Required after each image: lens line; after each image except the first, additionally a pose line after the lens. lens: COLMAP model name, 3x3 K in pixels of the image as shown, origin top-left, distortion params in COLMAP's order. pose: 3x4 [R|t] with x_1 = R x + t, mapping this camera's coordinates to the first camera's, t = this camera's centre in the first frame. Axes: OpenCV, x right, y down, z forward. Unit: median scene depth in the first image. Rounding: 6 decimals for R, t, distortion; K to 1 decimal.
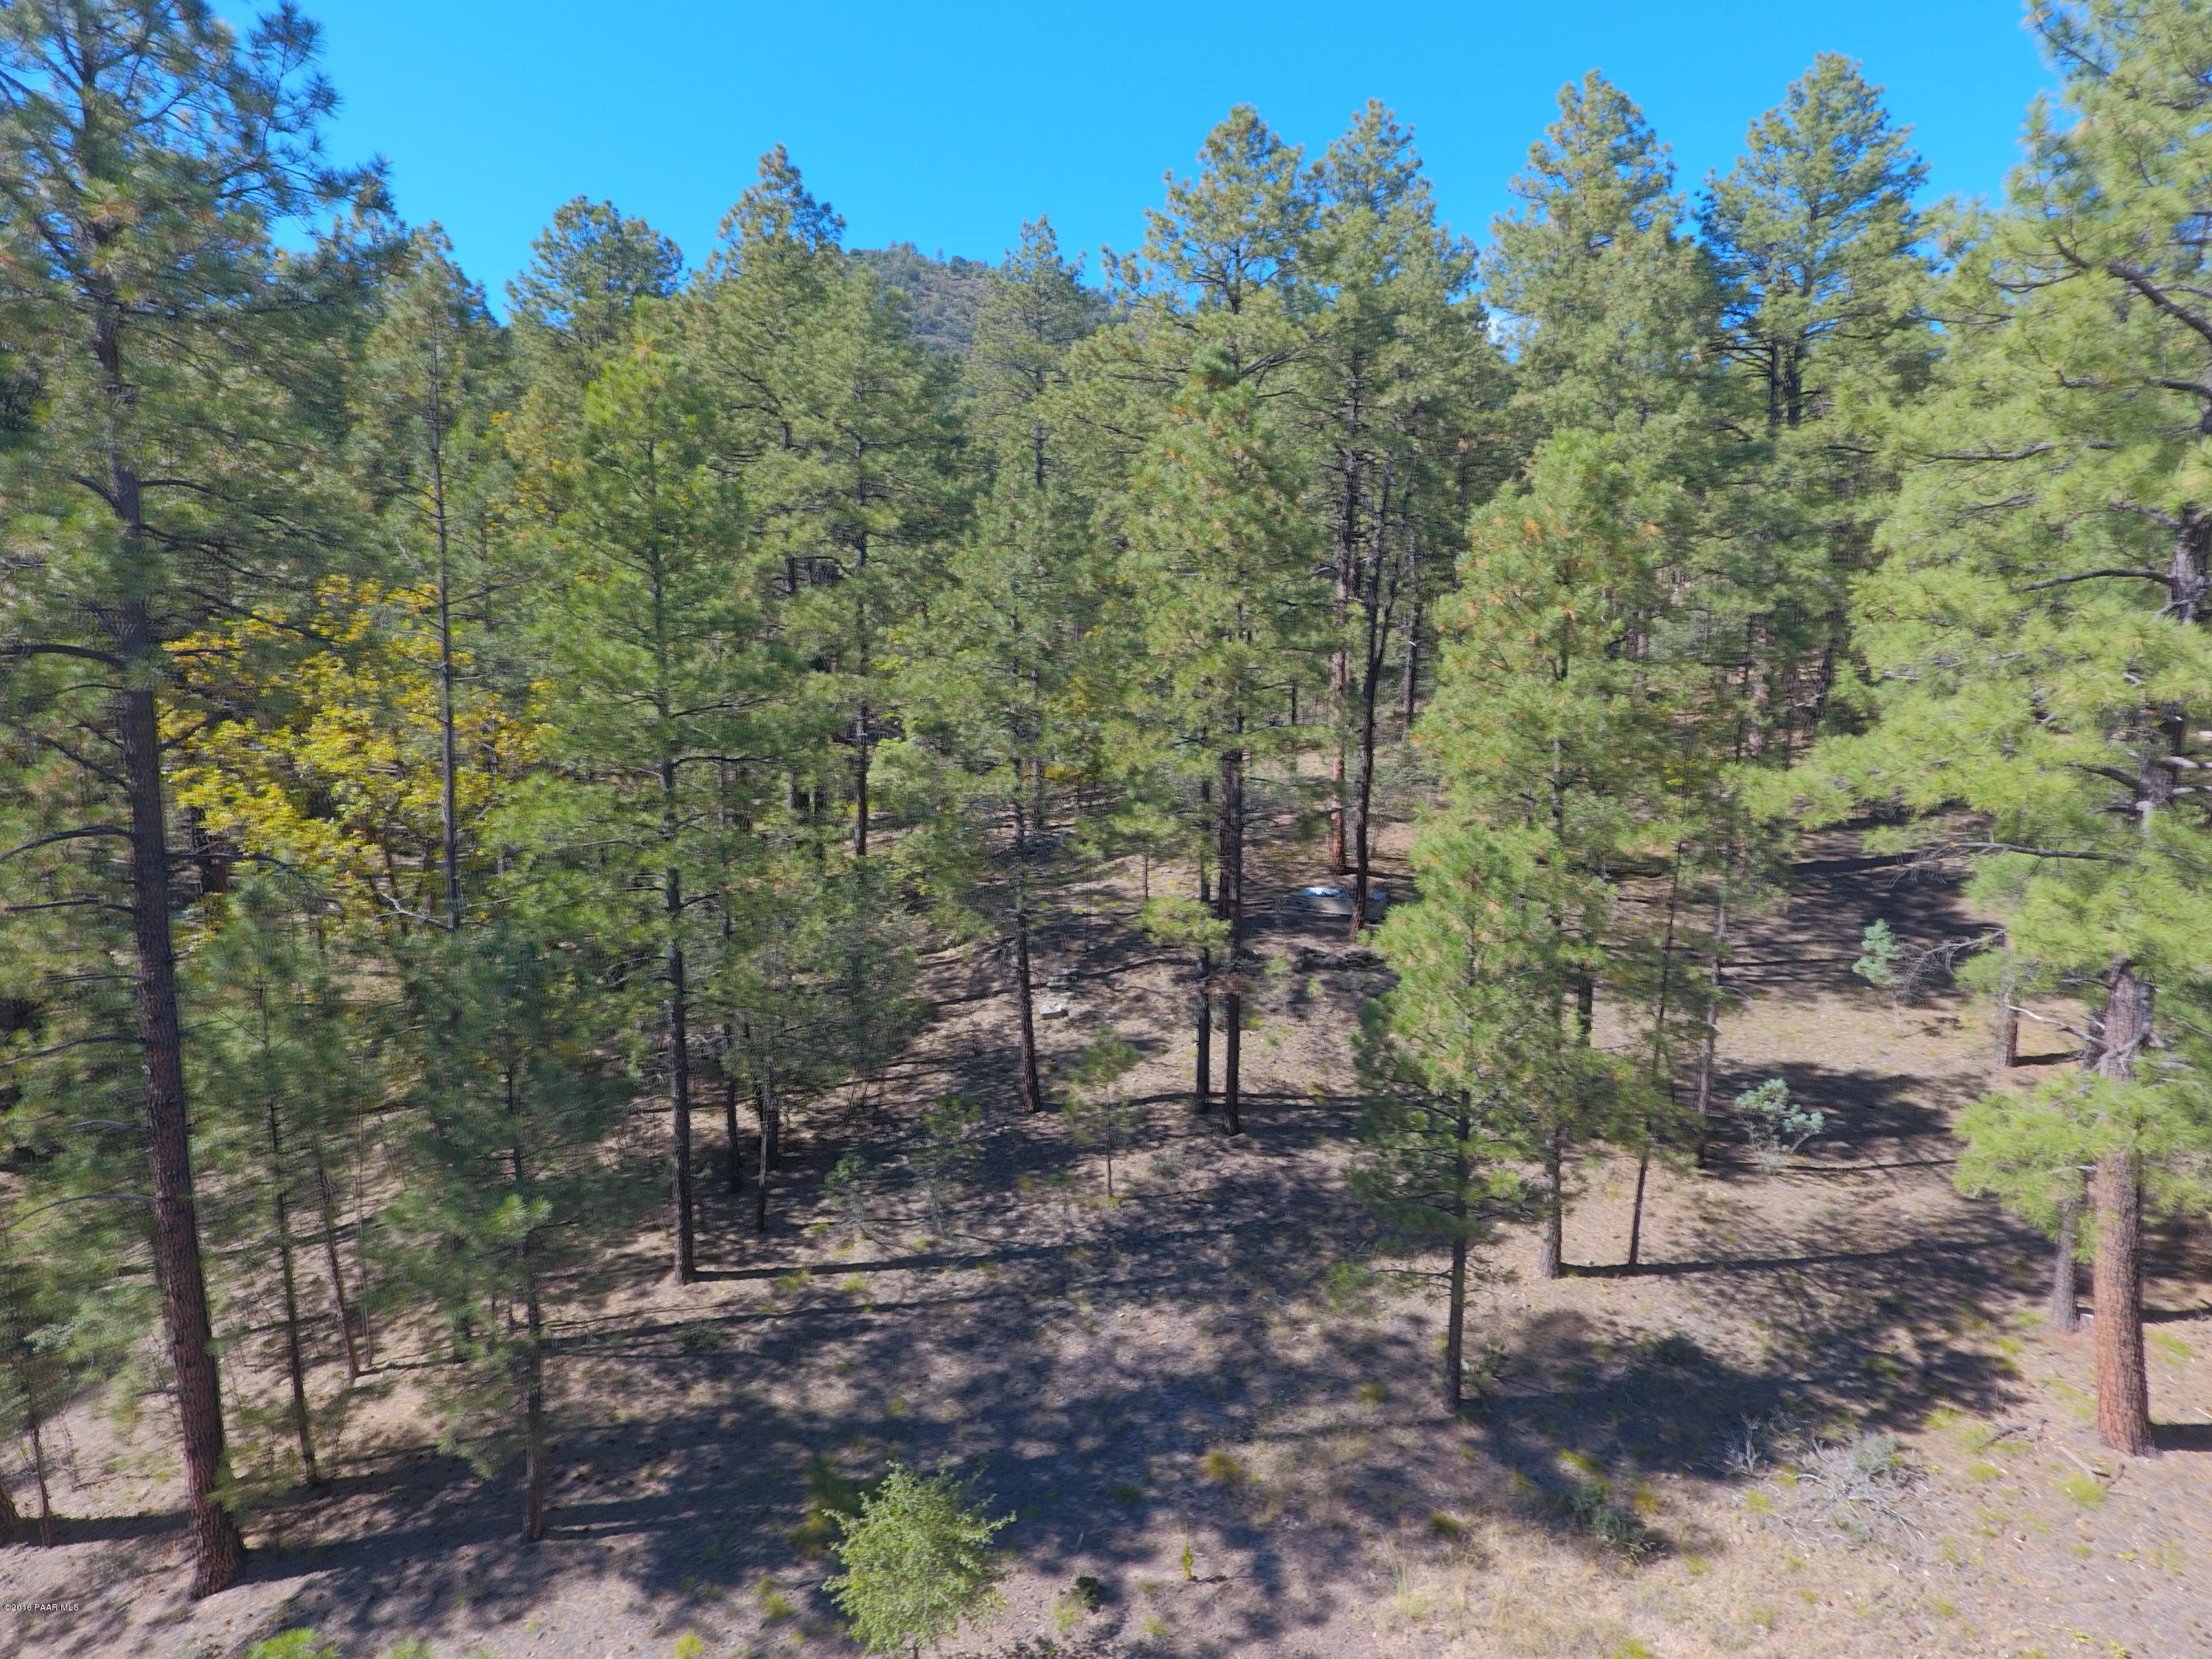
lens RADIAL K [[1296.3, 0, 1107.1], [0, 1296.3, 854.9], [0, 0, 1]] dist [0.002010, -0.002175]
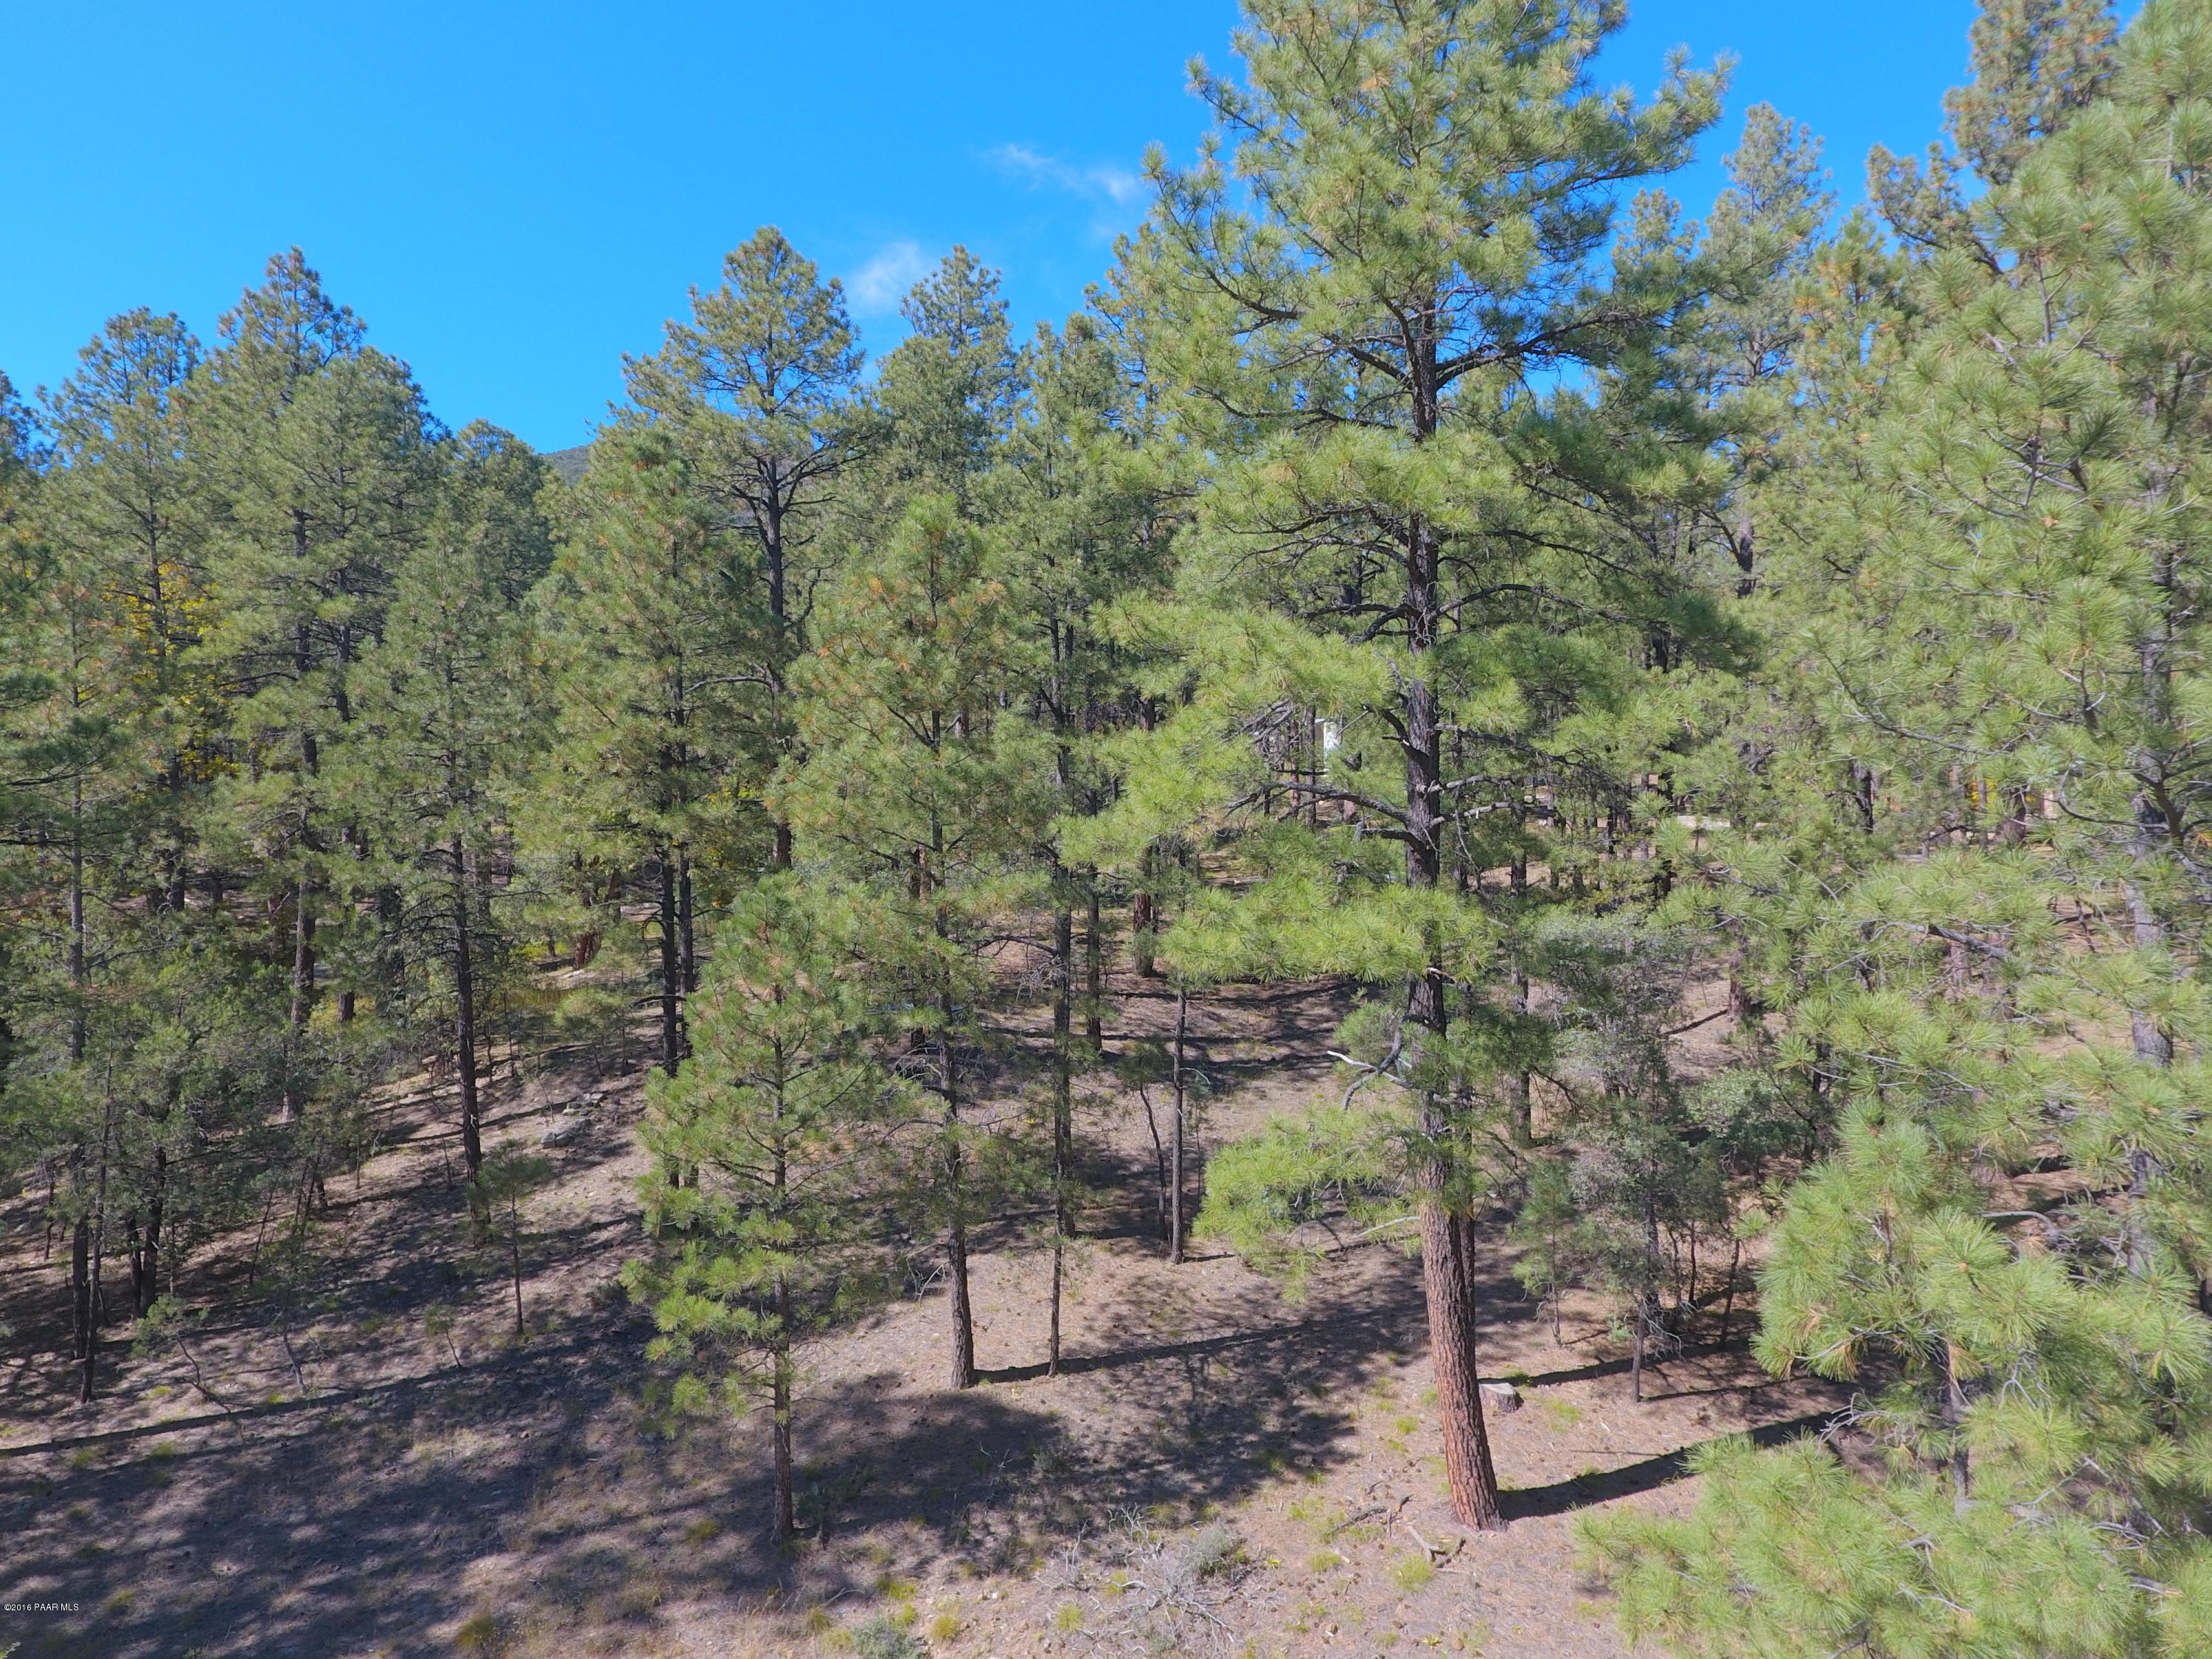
lens RADIAL K [[1296.3, 0, 1104.3], [0, 1296.3, 850.7], [0, 0, 1]] dist [0.002010, -0.002175]
pose [[0.992082, -0.017146, 0.124413, 0.301507], [0.033095, 0.991314, -0.127282, 0.066189], [-0.121150, 0.130391, 0.984033, 0.027204]]
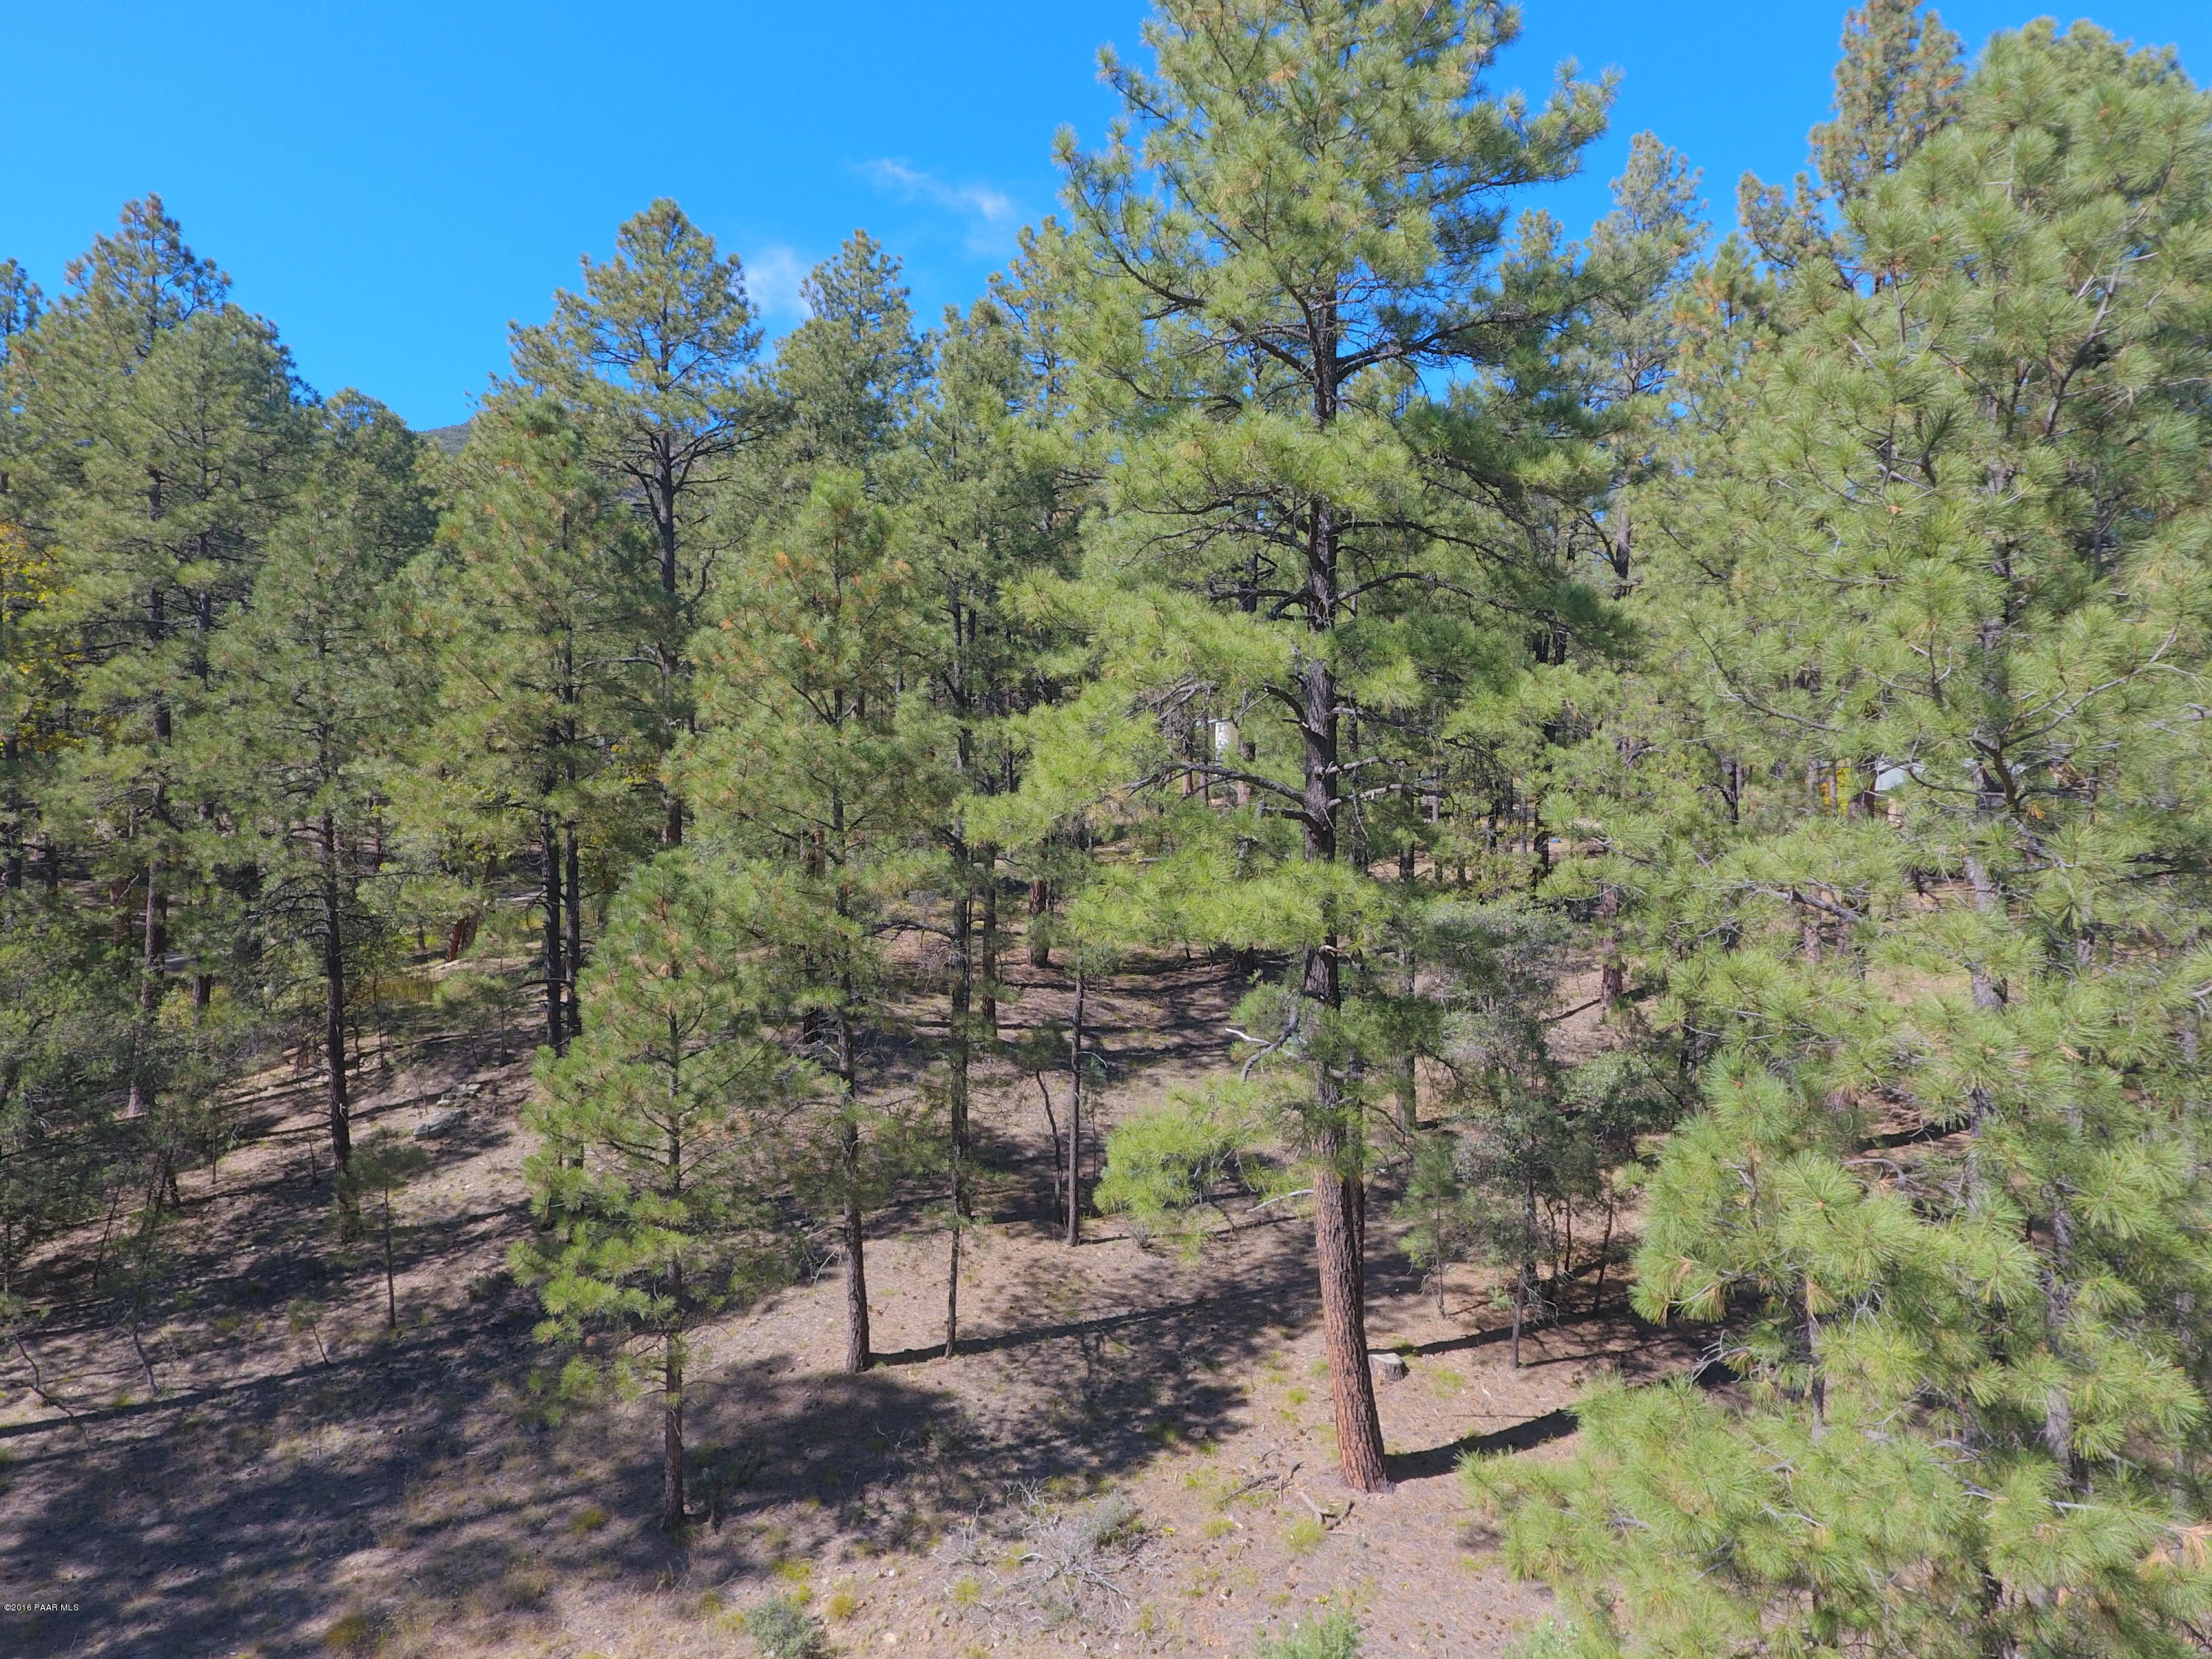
lens RADIAL K [[1296.3, 0, 1105.7], [0, 1296.3, 849.5], [0, 0, 1]] dist [0.002010, -0.002175]
pose [[0.978188, -0.007466, 0.207585, 0.294693], [0.034251, 0.991472, -0.125739, 0.078451], [-0.204876, 0.130106, 0.970102, 0.024169]]
